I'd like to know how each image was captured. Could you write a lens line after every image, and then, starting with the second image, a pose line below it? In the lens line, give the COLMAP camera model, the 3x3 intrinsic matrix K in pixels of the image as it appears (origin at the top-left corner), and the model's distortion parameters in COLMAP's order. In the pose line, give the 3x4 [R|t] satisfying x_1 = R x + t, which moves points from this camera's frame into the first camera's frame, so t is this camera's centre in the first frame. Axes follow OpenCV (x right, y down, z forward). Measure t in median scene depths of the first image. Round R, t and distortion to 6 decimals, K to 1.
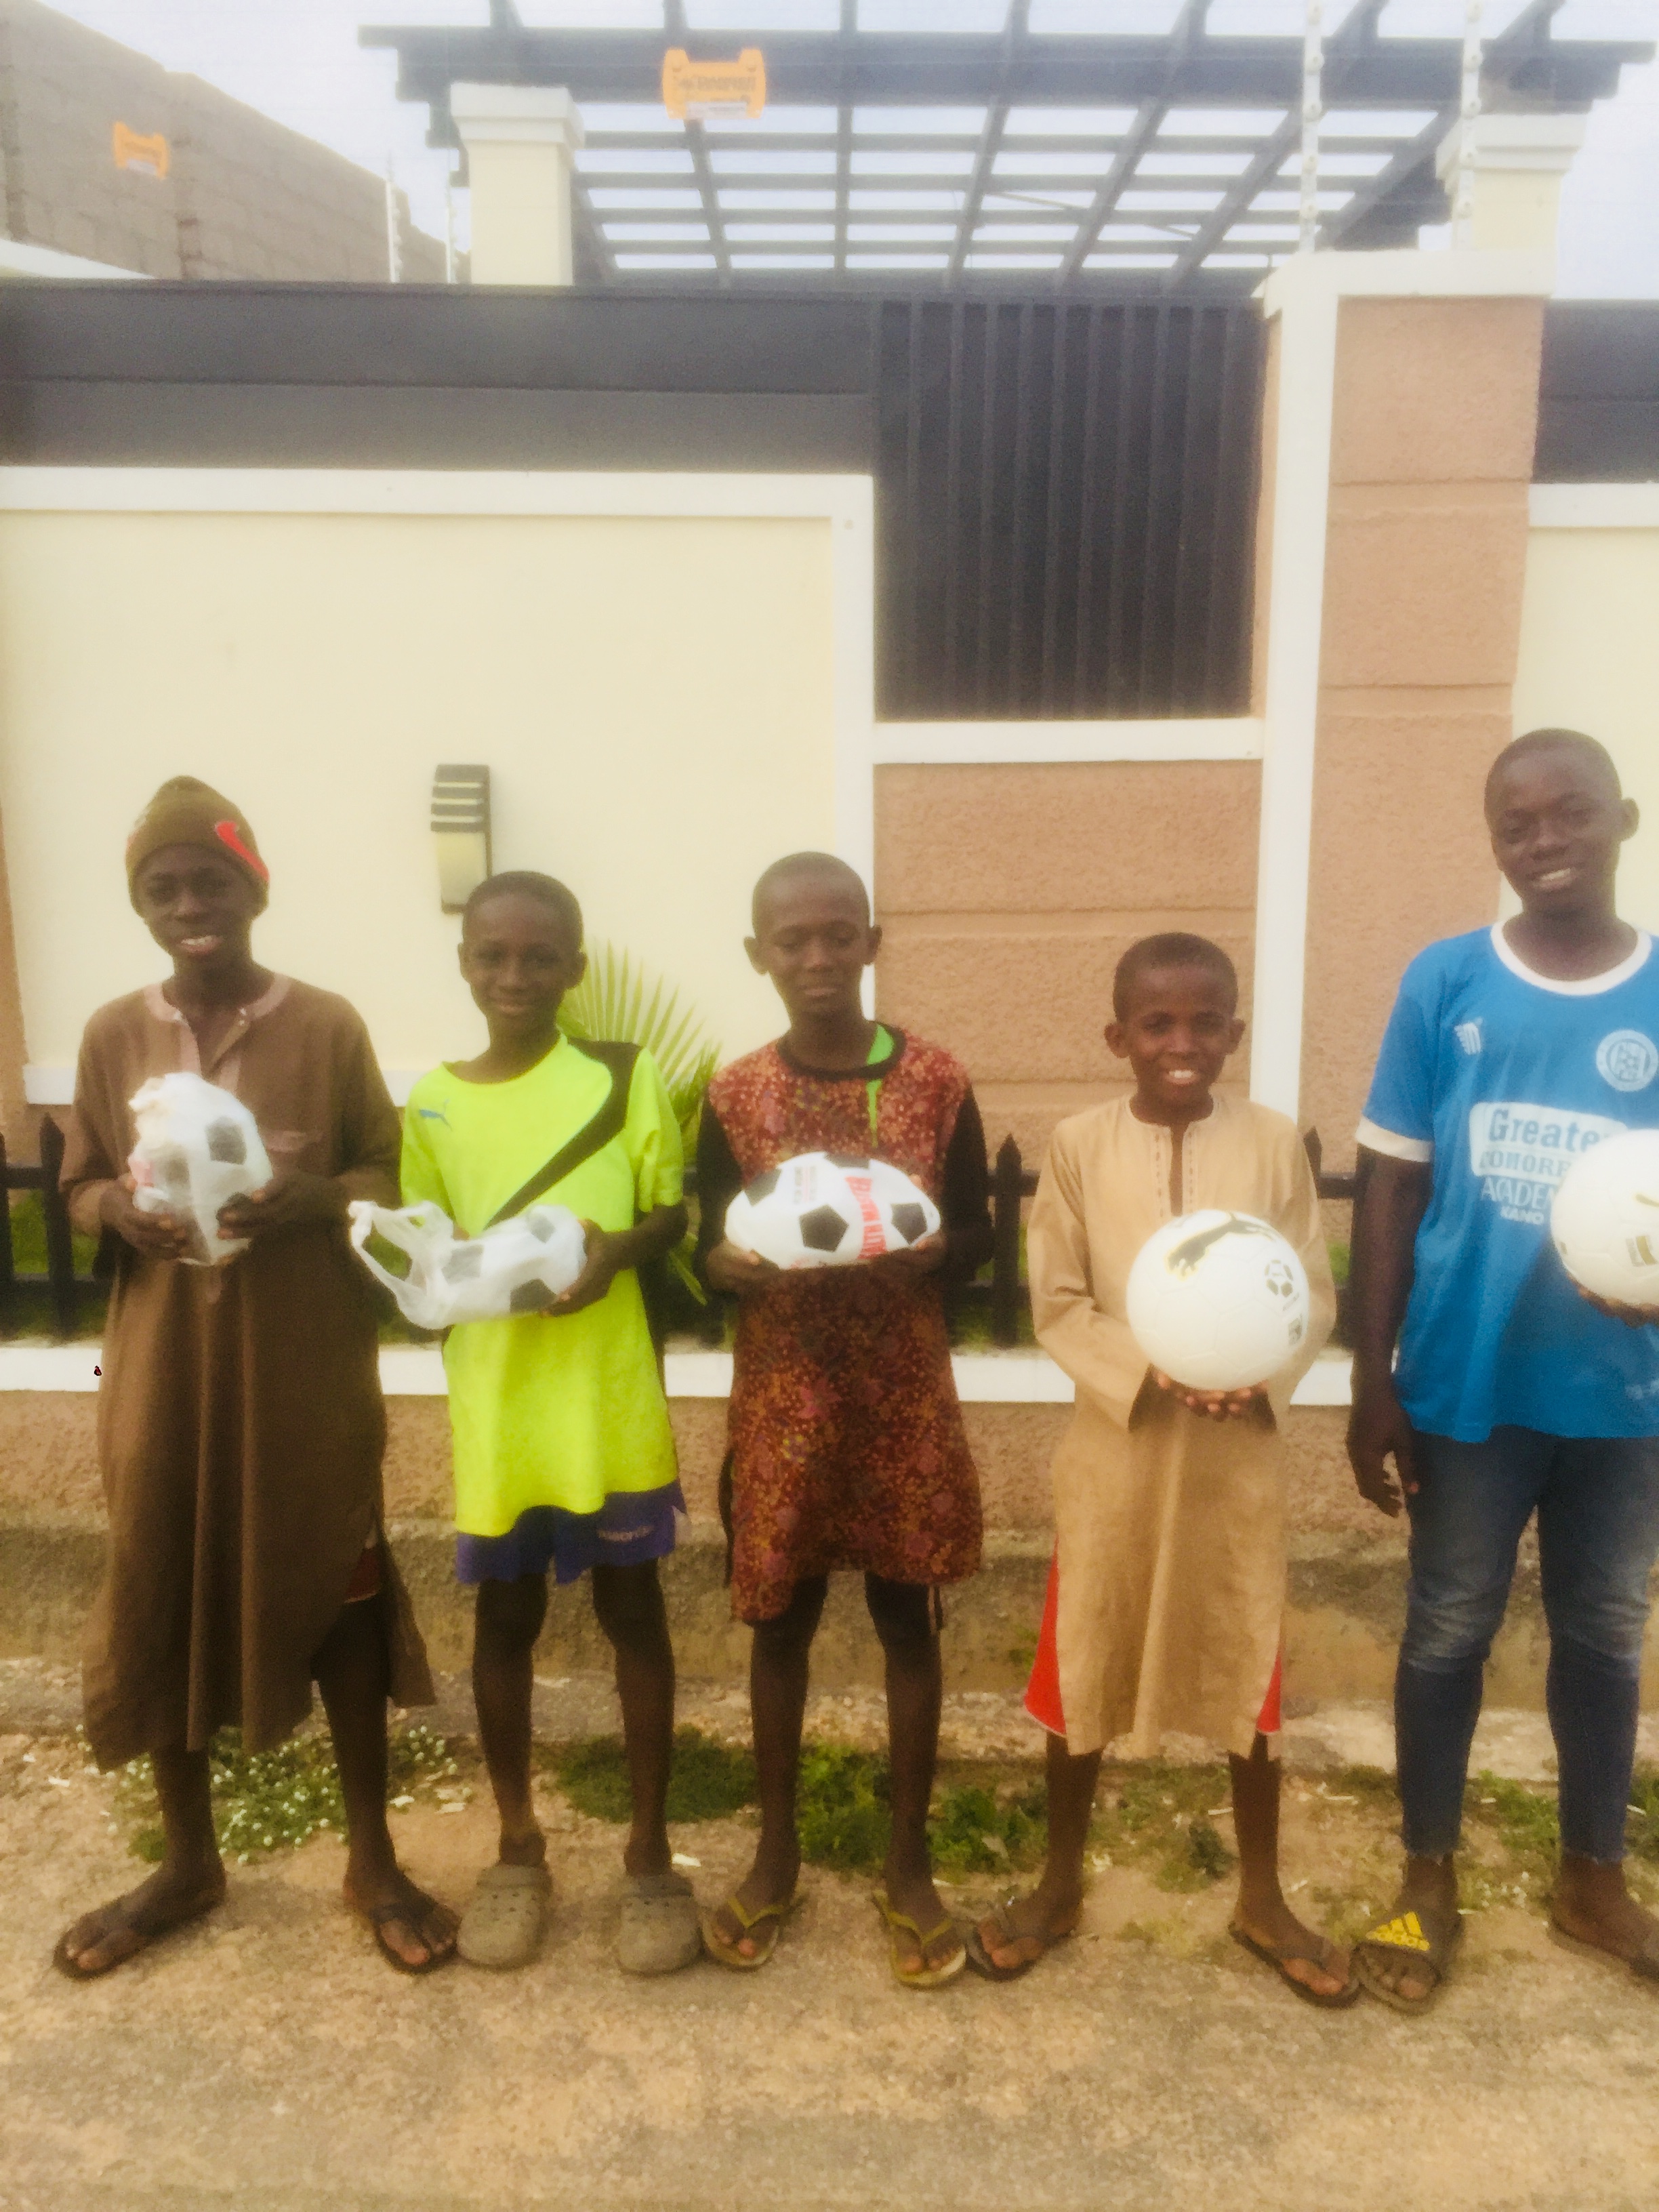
lens RADIAL K [[1849.8, 0, 828.2], [0, 1849.8, 1069.1], [0, 0, 1]] dist [0.057034, -0.083364]
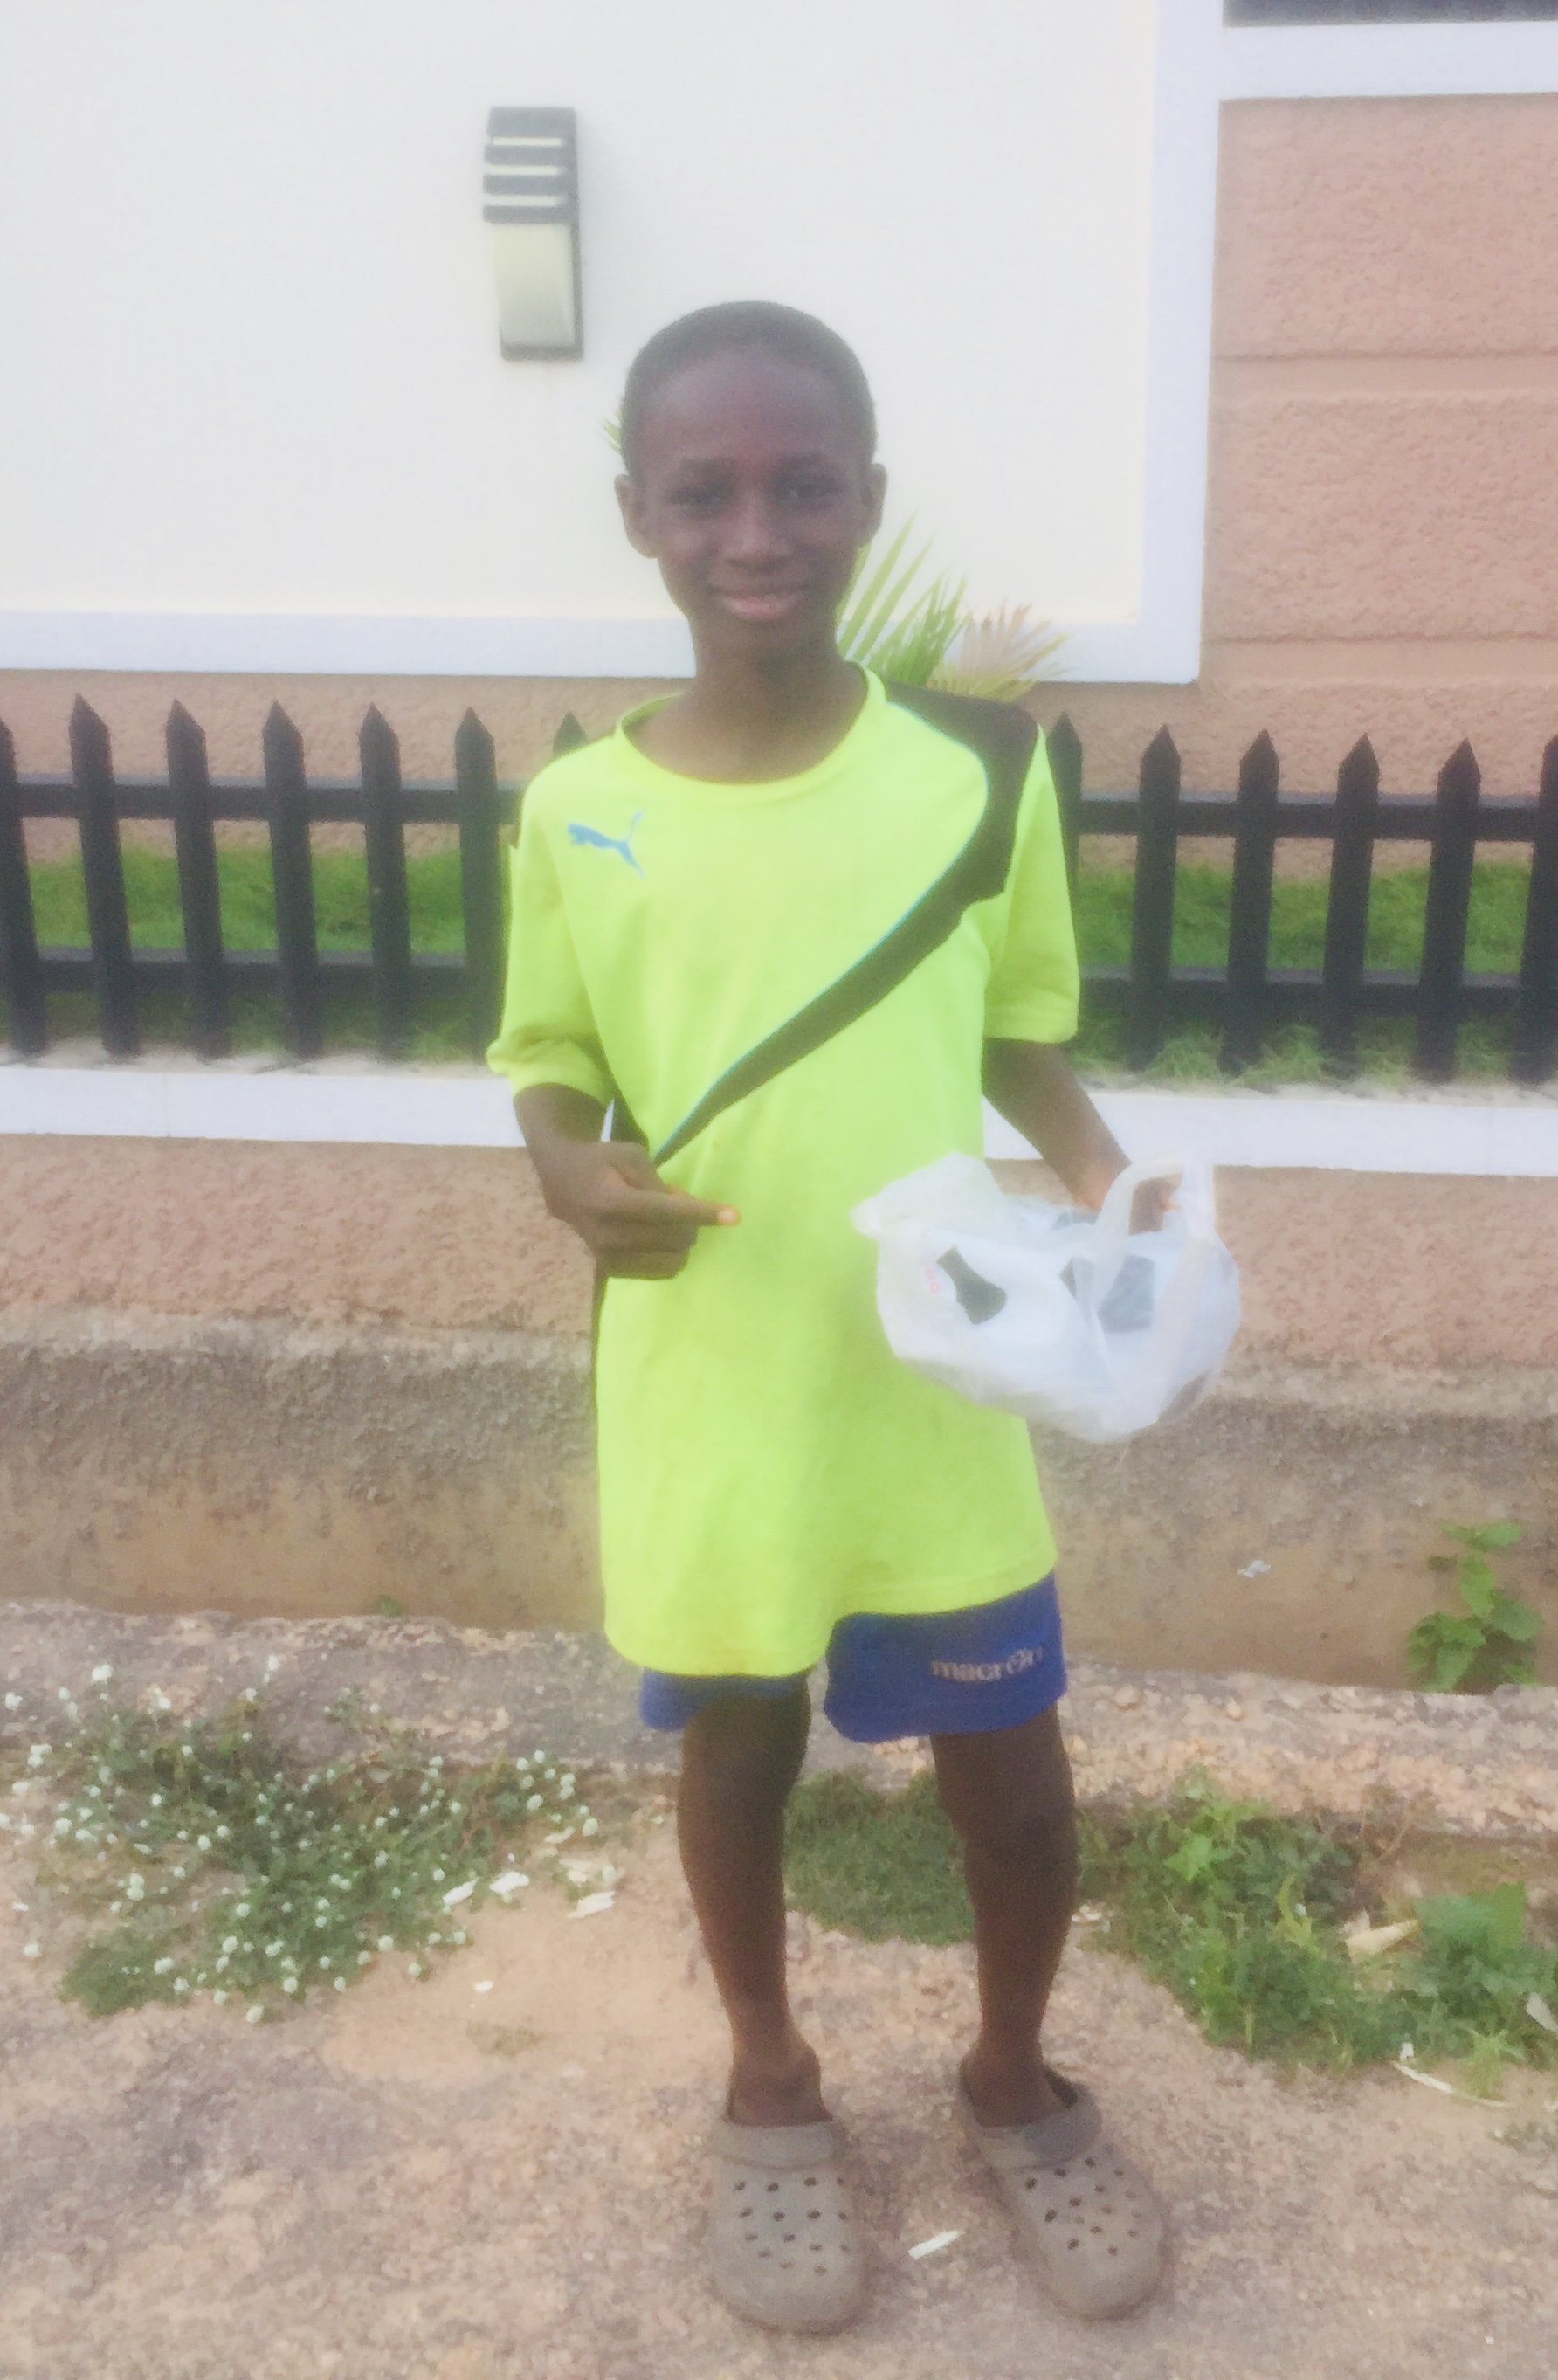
lens RADIAL K [[2380.8, 0, 797.5], [0, 2380.8, 924.9], [0, 0, 1]] dist [0.080951, -0.111950]
pose [[0.998472, 0.011798, -0.053994, -0.096970], [-0.003428, 0.988289, 0.152556, -0.027964], [0.055161, -0.152137, 0.986819, 0.287203]]
